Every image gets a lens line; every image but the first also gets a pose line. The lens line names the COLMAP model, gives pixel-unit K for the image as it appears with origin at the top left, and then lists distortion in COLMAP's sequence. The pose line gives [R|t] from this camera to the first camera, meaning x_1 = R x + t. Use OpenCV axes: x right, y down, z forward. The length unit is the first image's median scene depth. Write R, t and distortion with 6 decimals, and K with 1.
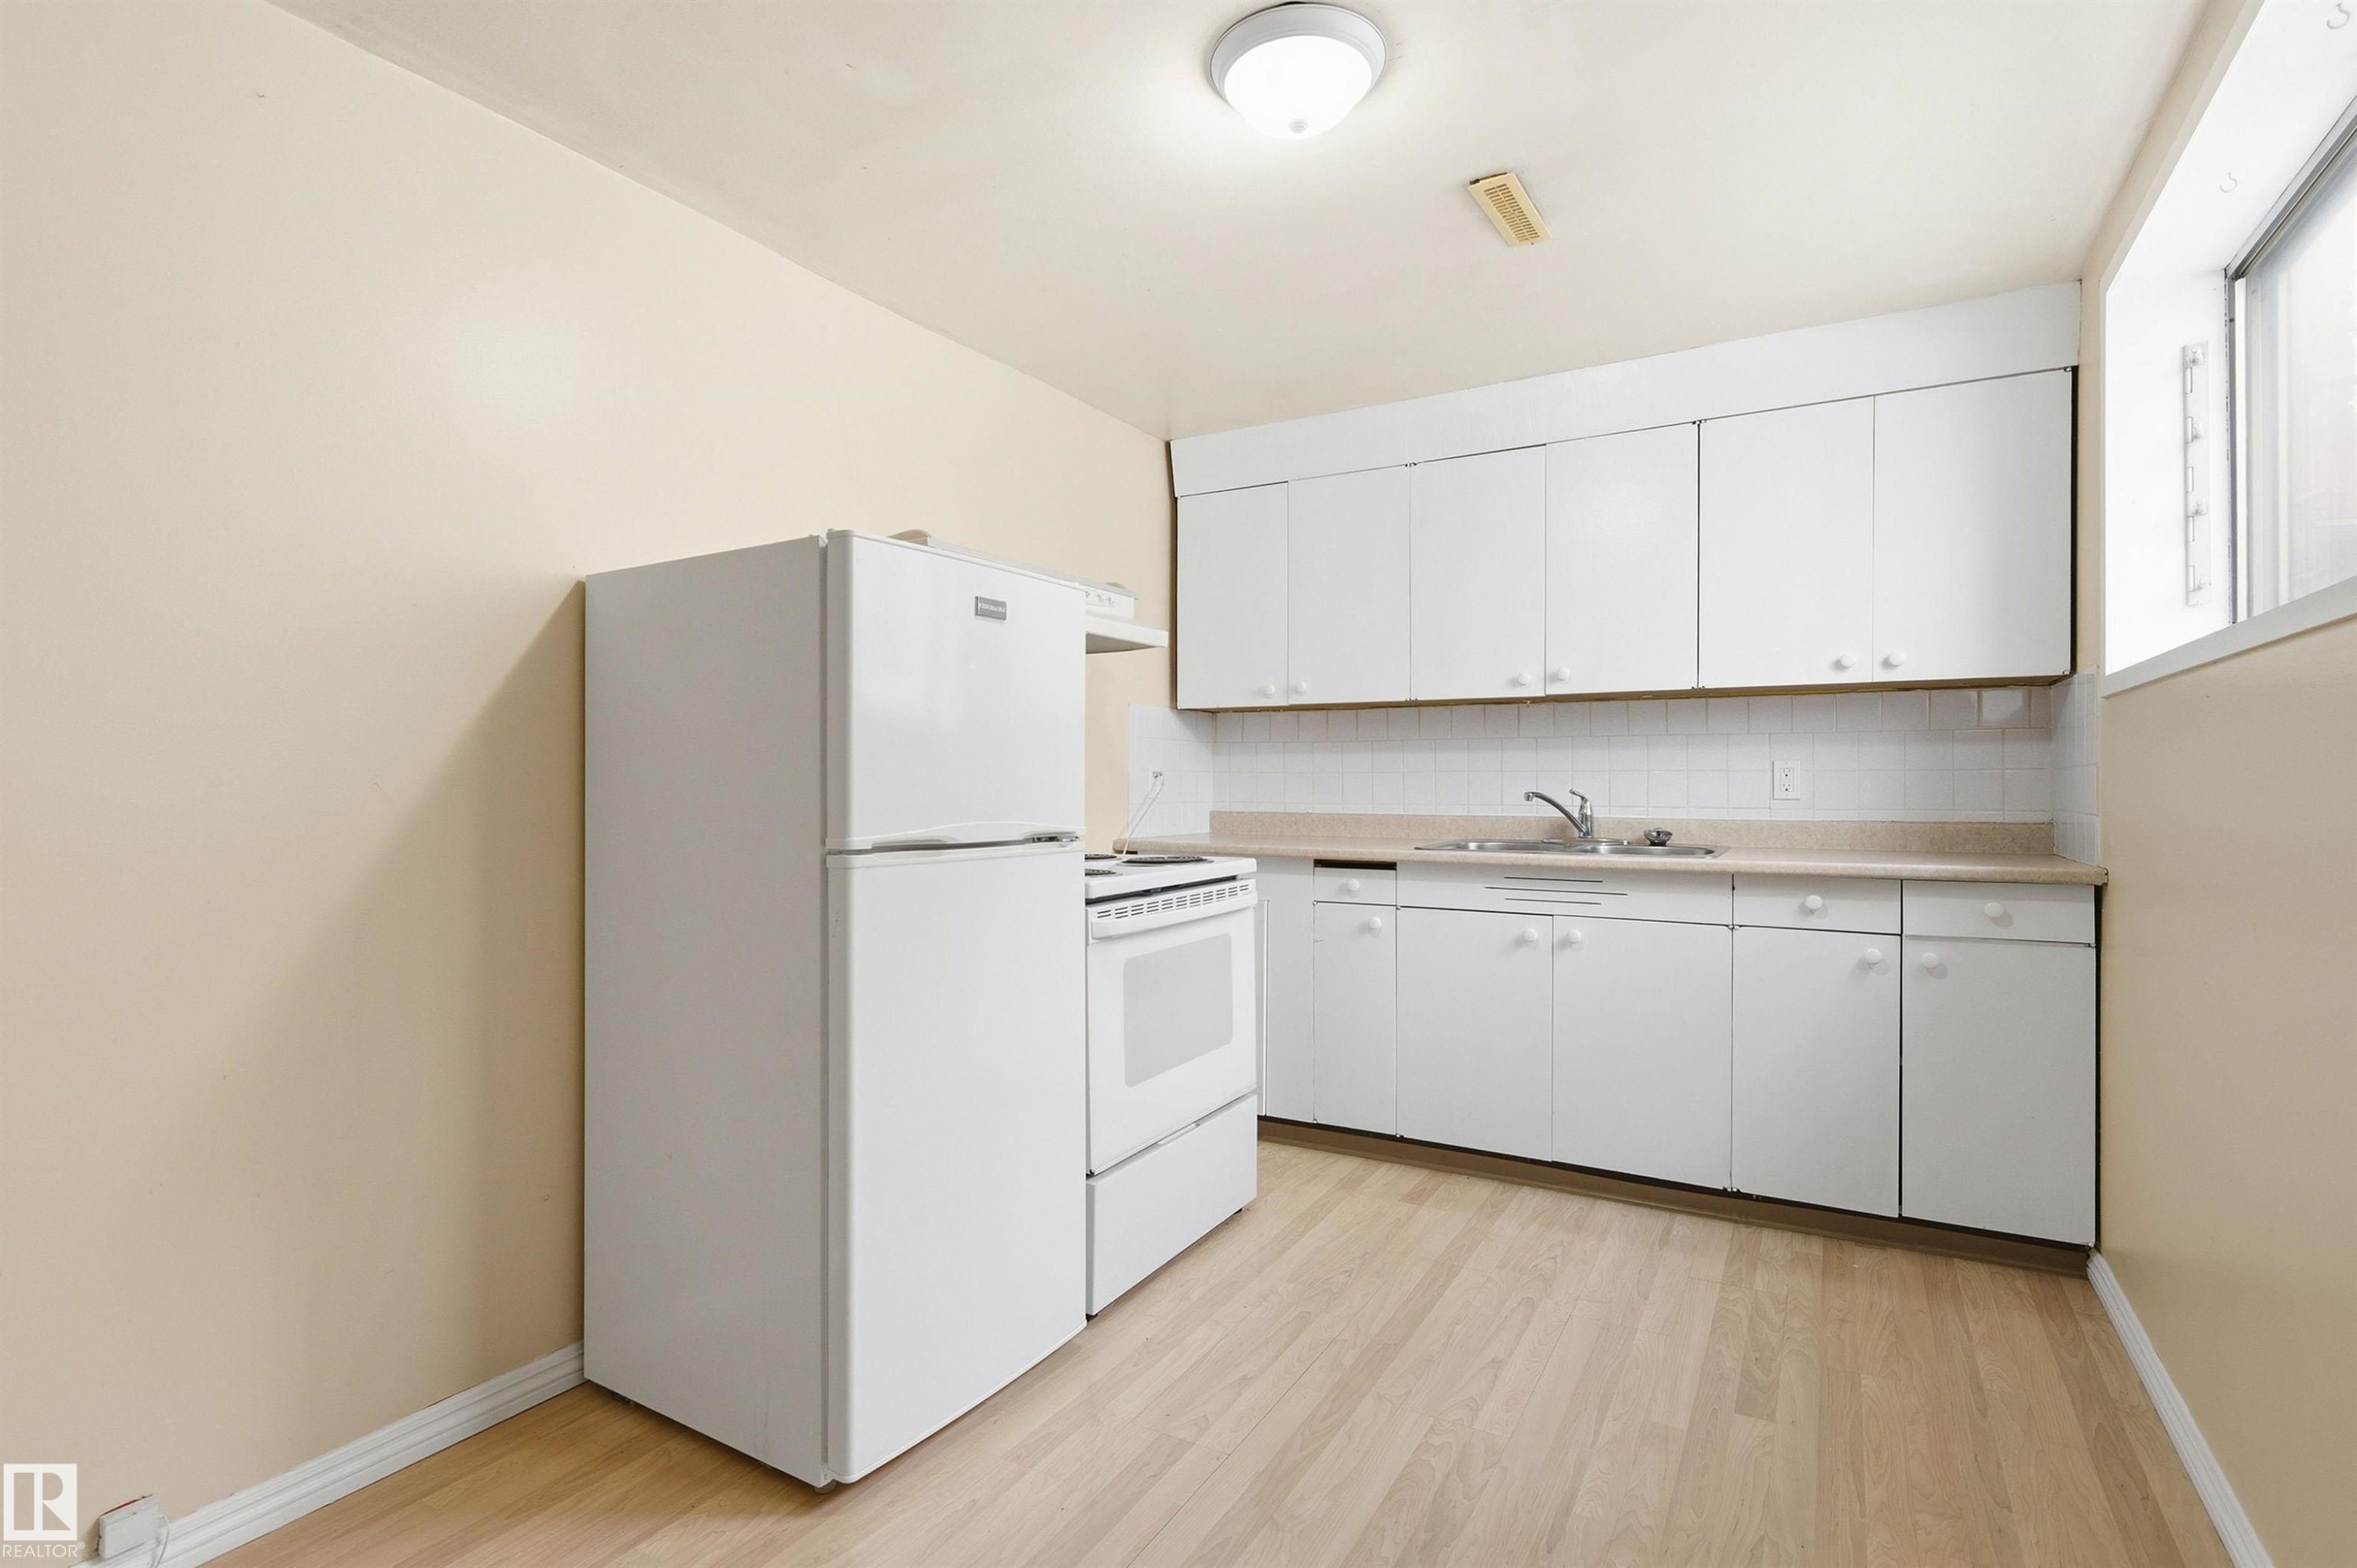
lens RADIAL K [[1082.4, 0, 1178.5], [0, 1082.4, 784.0], [0, 0, 1]] dist [-0.000557, -0.000441]
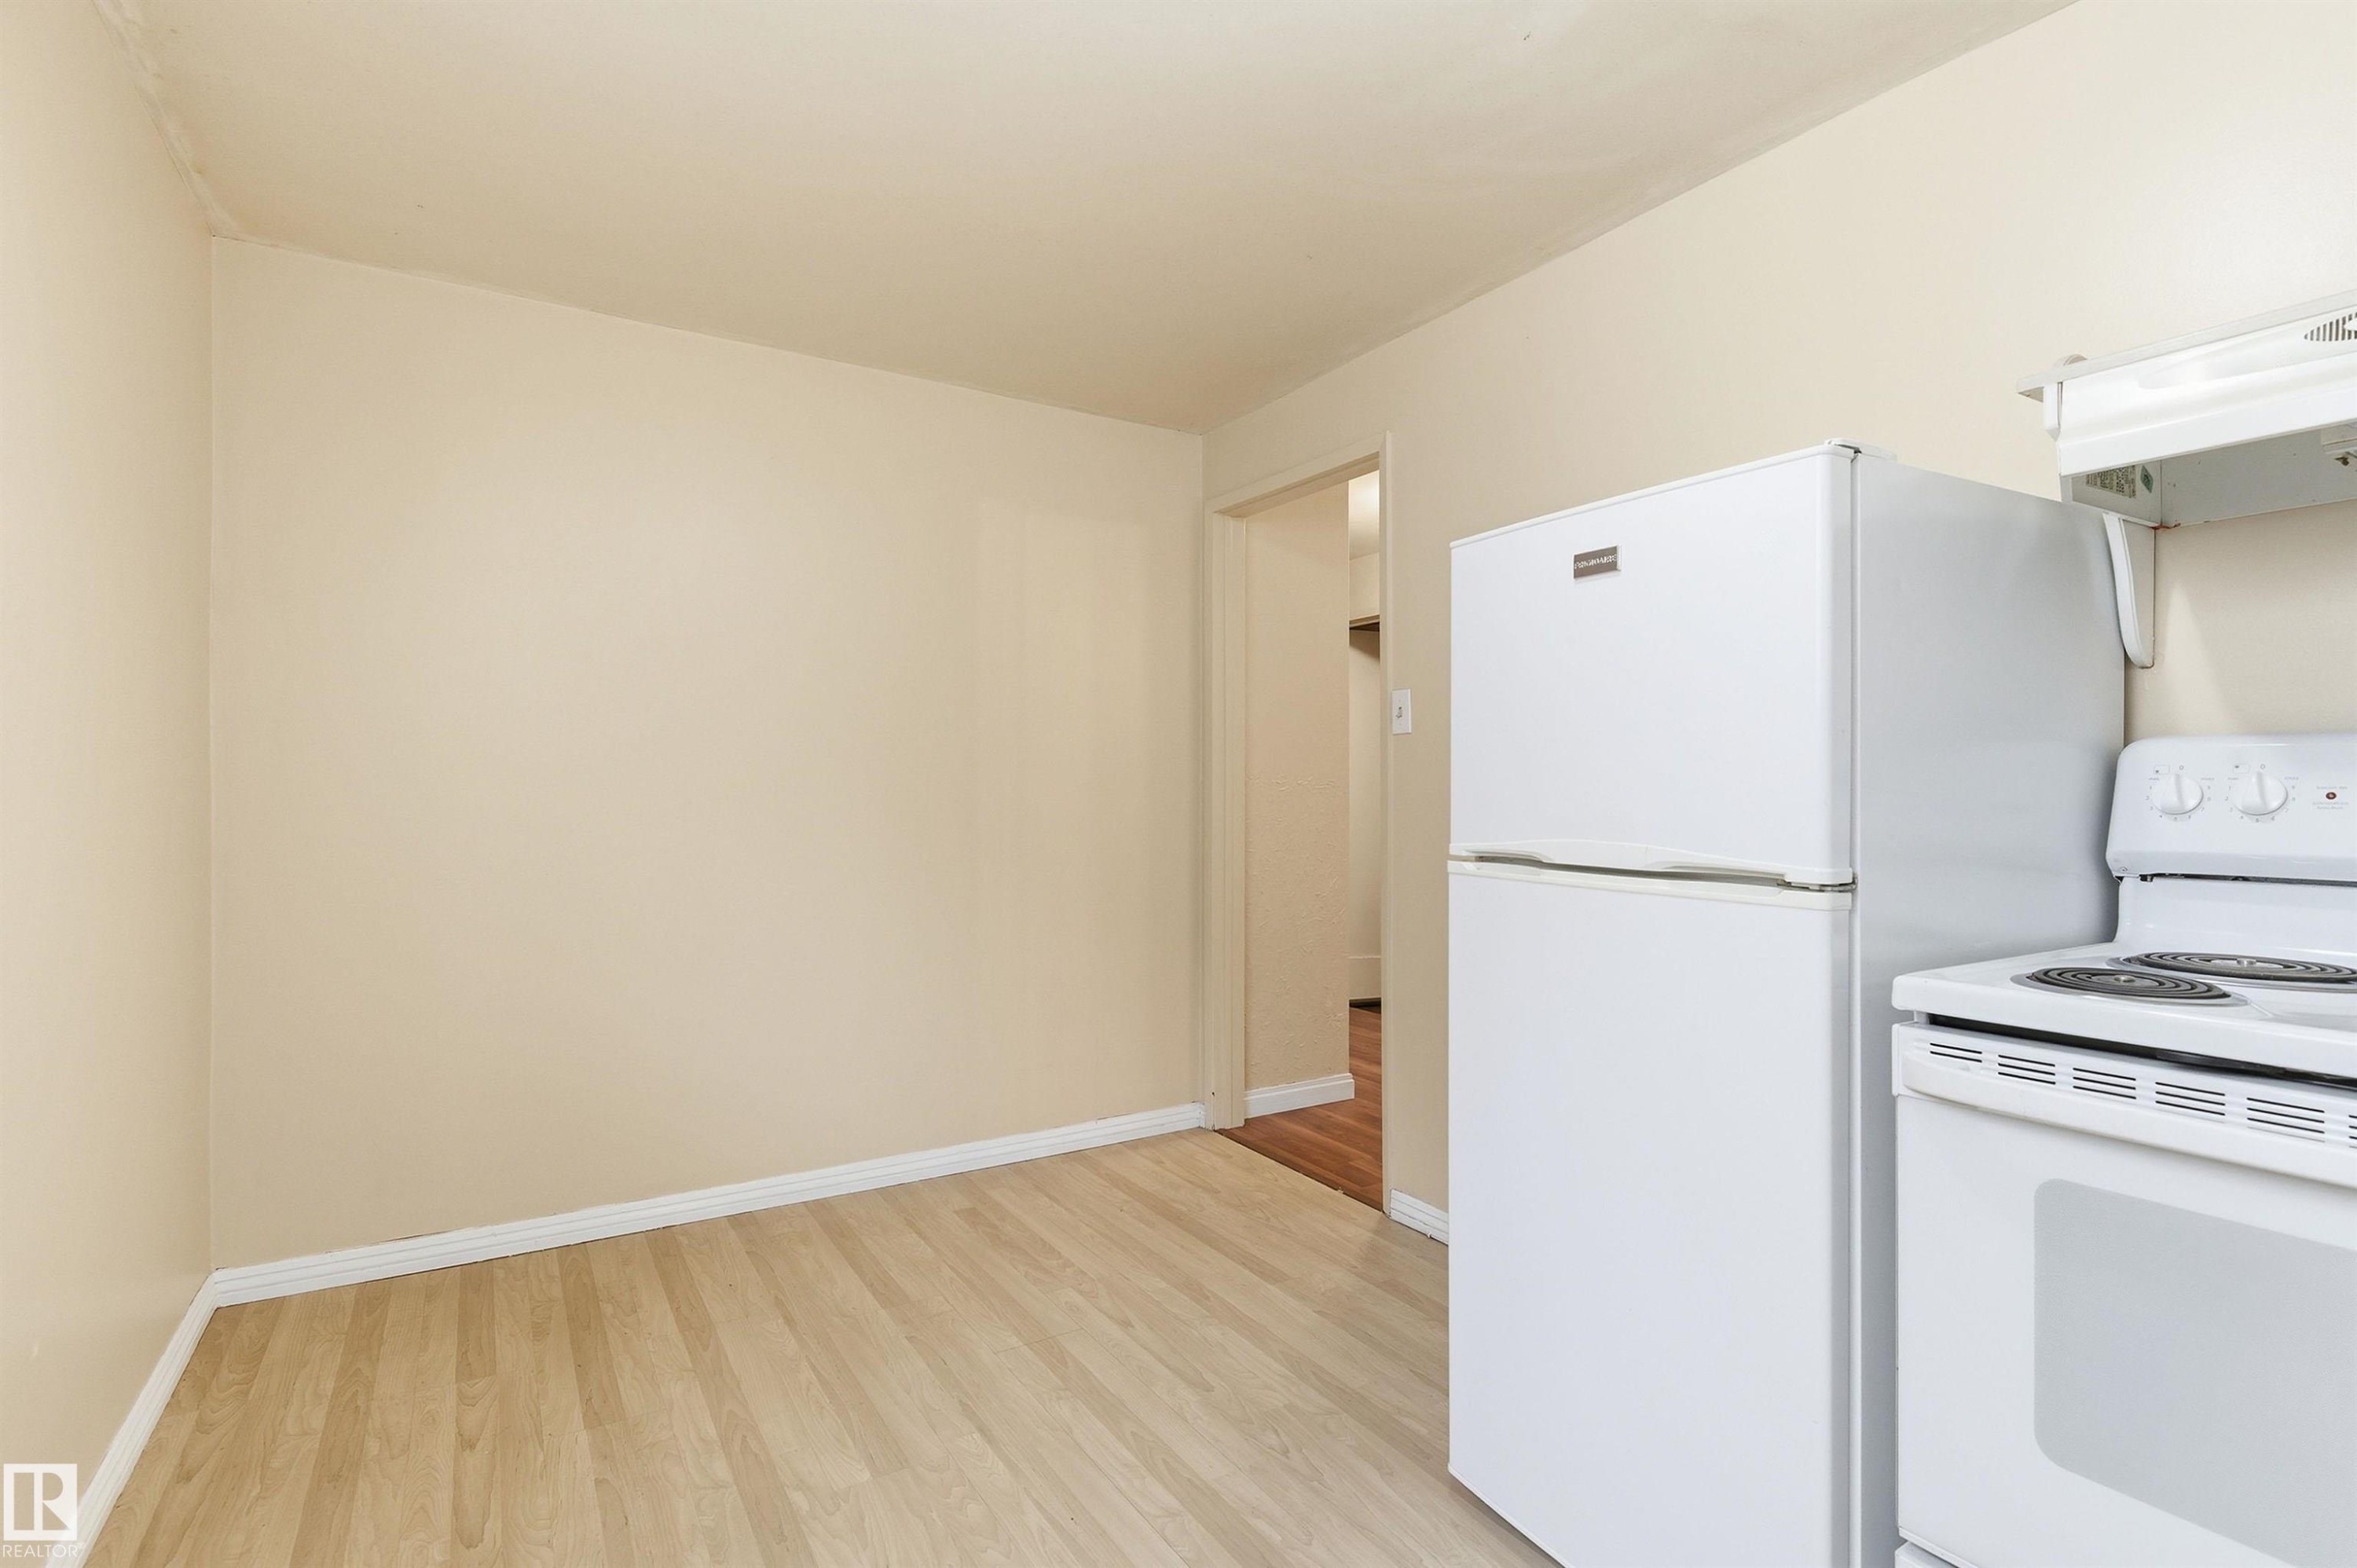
lens RADIAL K [[1082.4, 0, 1178.5], [0, 1082.4, 784.0], [0, 0, 1]] dist [-0.000557, -0.000441]
pose [[-0.436719, -0.005788, -0.899579, 0.596230], [-0.003320, 0.999983, -0.004823, -0.001049], [0.899592, 0.000881, -0.436731, 0.988703]]
